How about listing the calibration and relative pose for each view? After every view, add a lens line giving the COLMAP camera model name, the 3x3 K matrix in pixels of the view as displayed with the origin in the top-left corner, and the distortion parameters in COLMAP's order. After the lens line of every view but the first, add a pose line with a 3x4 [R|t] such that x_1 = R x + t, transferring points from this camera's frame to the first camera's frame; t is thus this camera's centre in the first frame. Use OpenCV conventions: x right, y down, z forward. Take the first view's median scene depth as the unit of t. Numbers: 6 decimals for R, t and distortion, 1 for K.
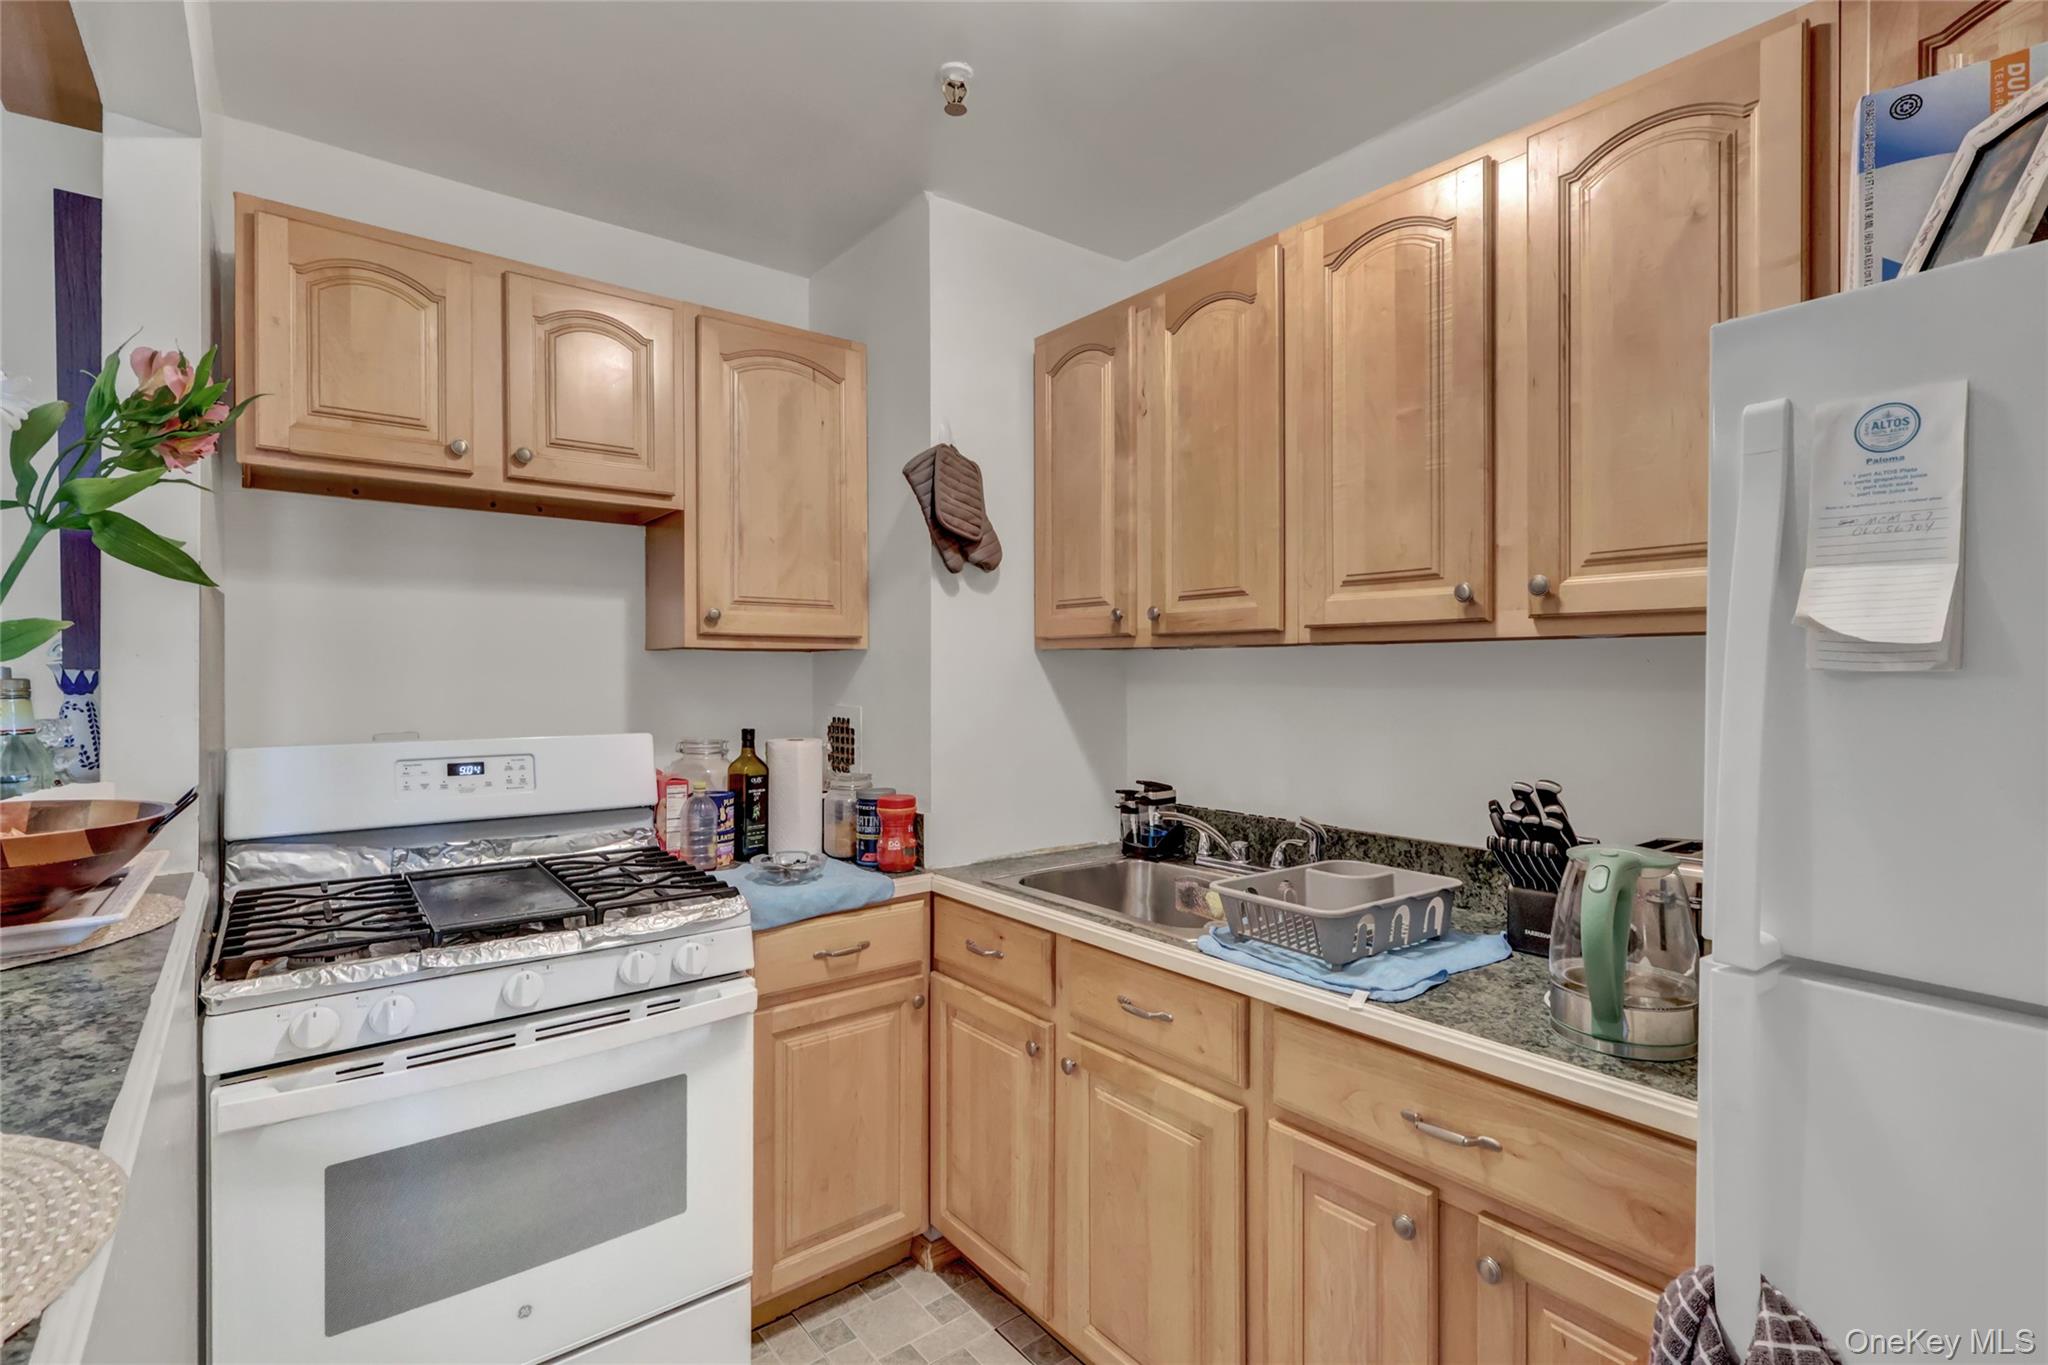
lens RADIAL K [[945.1, 0, 1018.8], [0, 945.1, 679.2], [0, 0, 1]] dist [-0.001684, 0.000015]
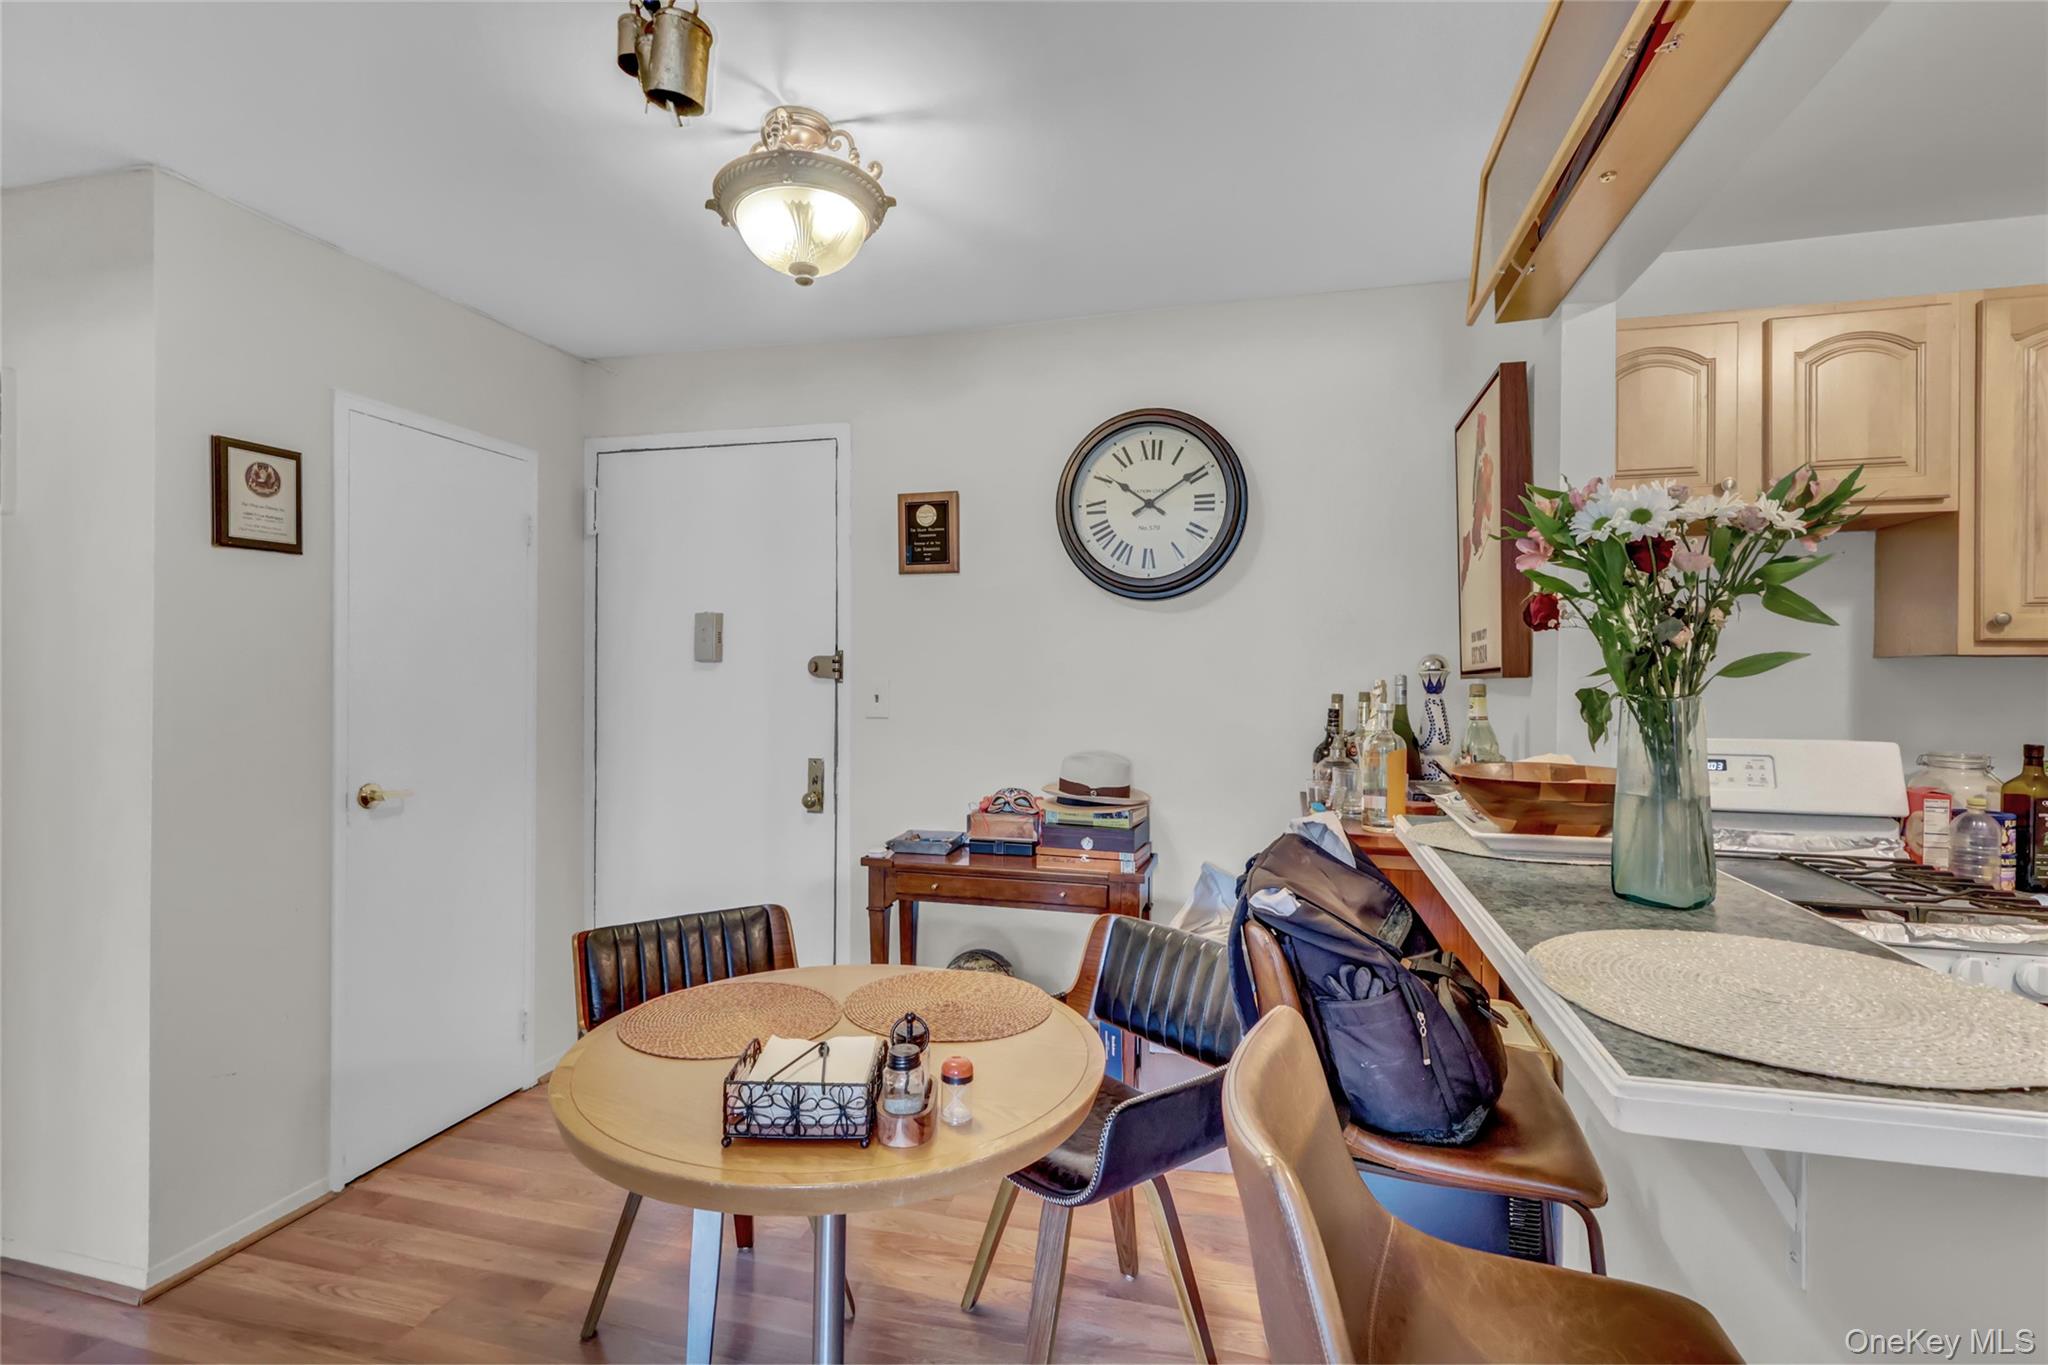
lens RADIAL K [[945.1, 0, 1018.8], [0, 945.1, 679.2], [0, 0, 1]] dist [-0.001684, 0.000015]
pose [[0.598375, 0.006406, -0.801191, -0.176624], [-0.009013, 0.999959, 0.001264, -0.002343], [0.801166, 0.006465, 0.598408, -0.364477]]
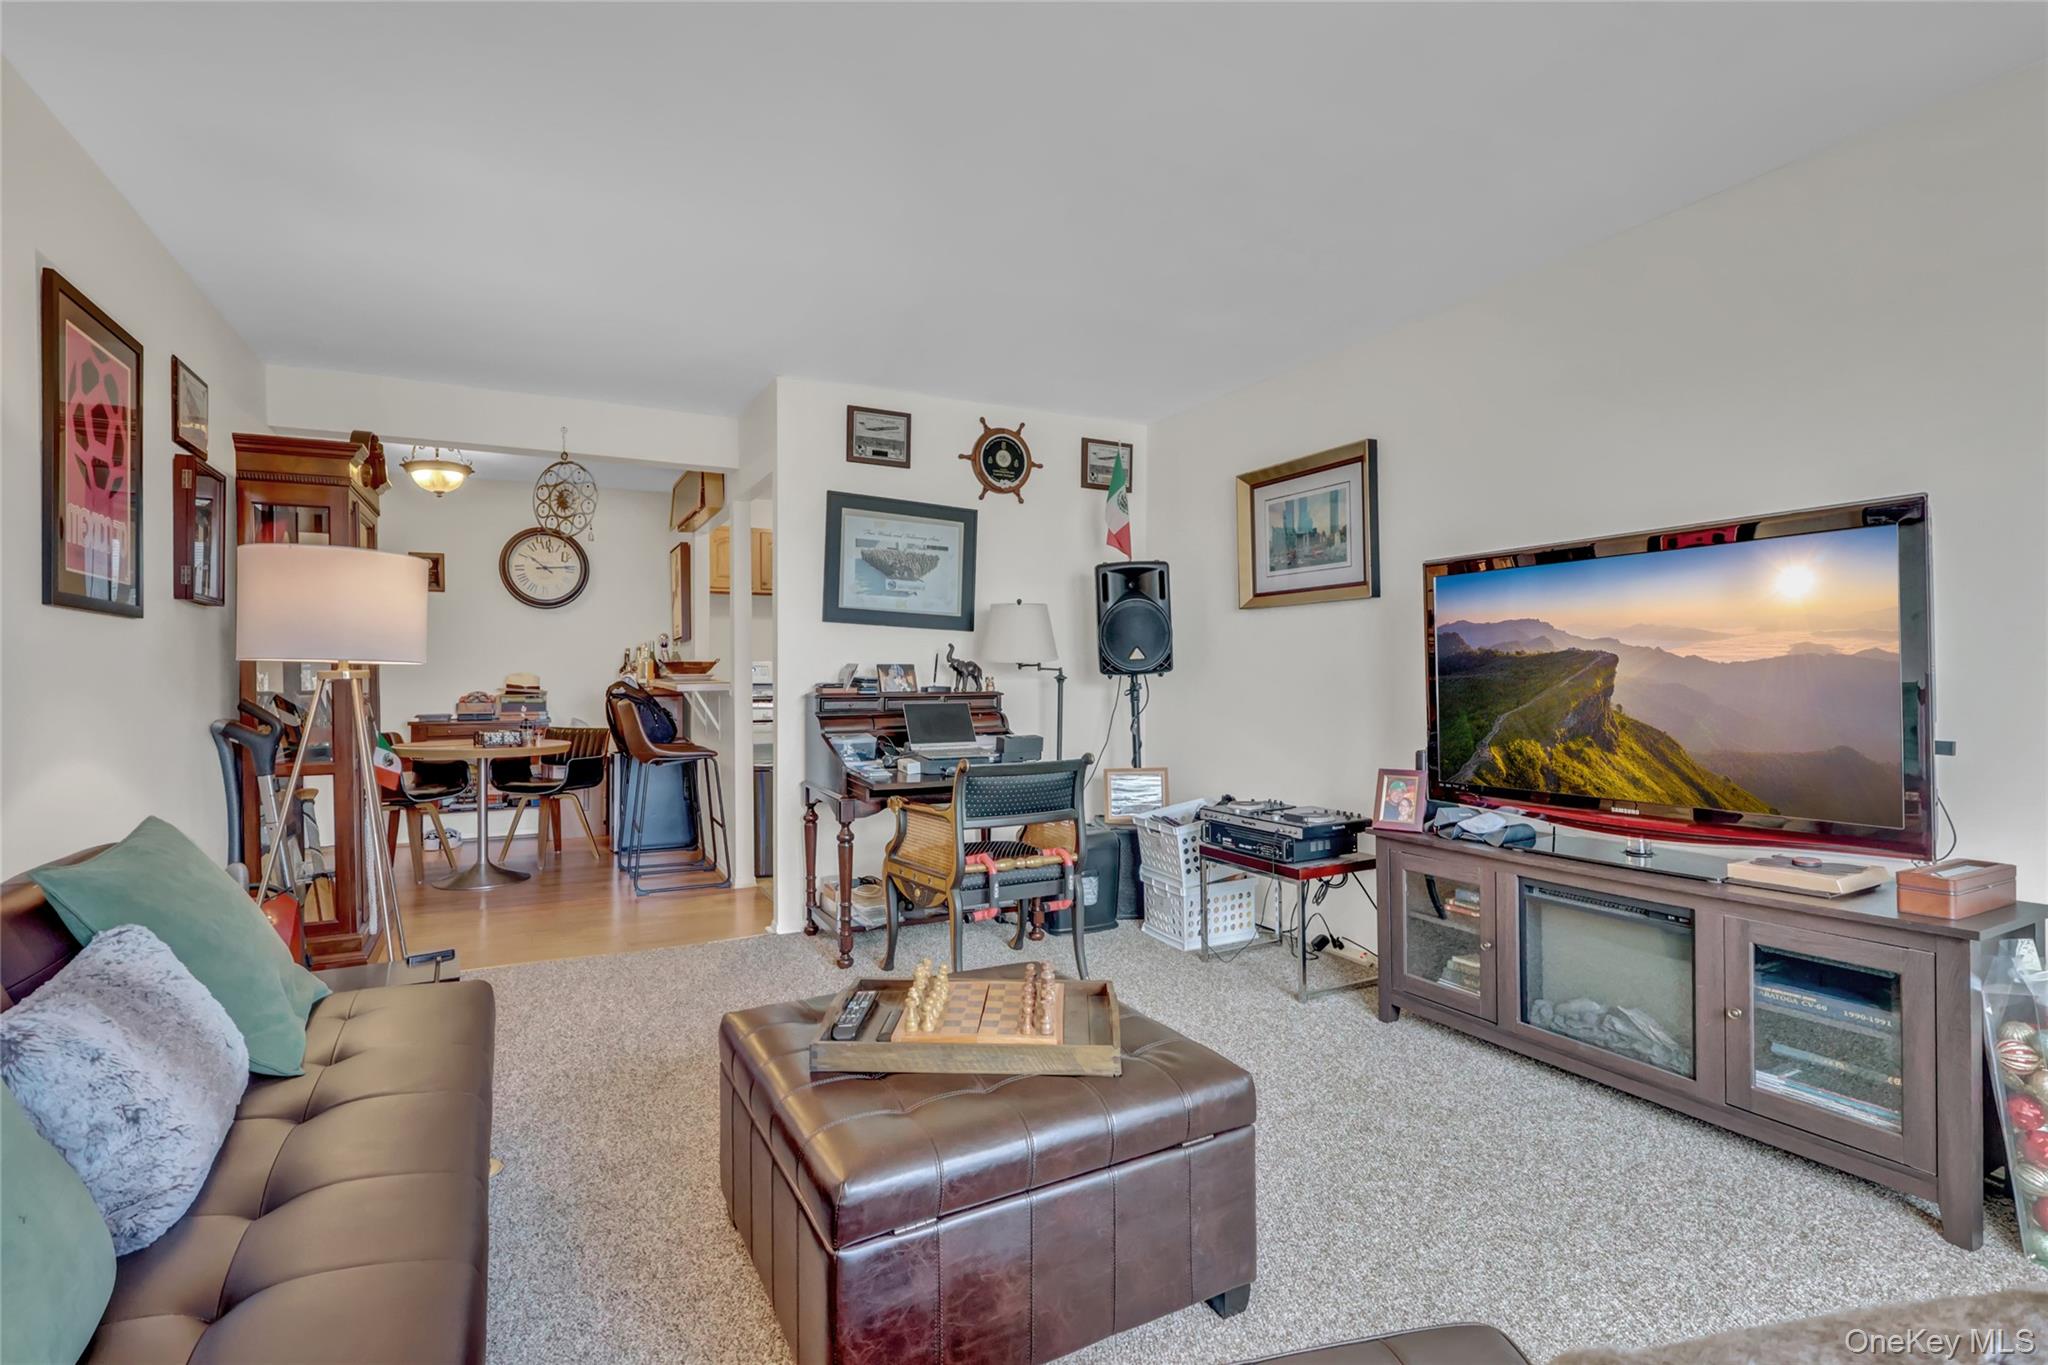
lens RADIAL K [[945.1, 0, 1018.8], [0, 945.1, 679.2], [0, 0, 1]] dist [-0.001684, 0.000015]
pose [[0.982894, -0.003577, -0.184140, 1.116335], [0.005366, 0.999943, 0.009219, 0.112729], [0.184097, -0.010050, 0.982857, -2.420998]]
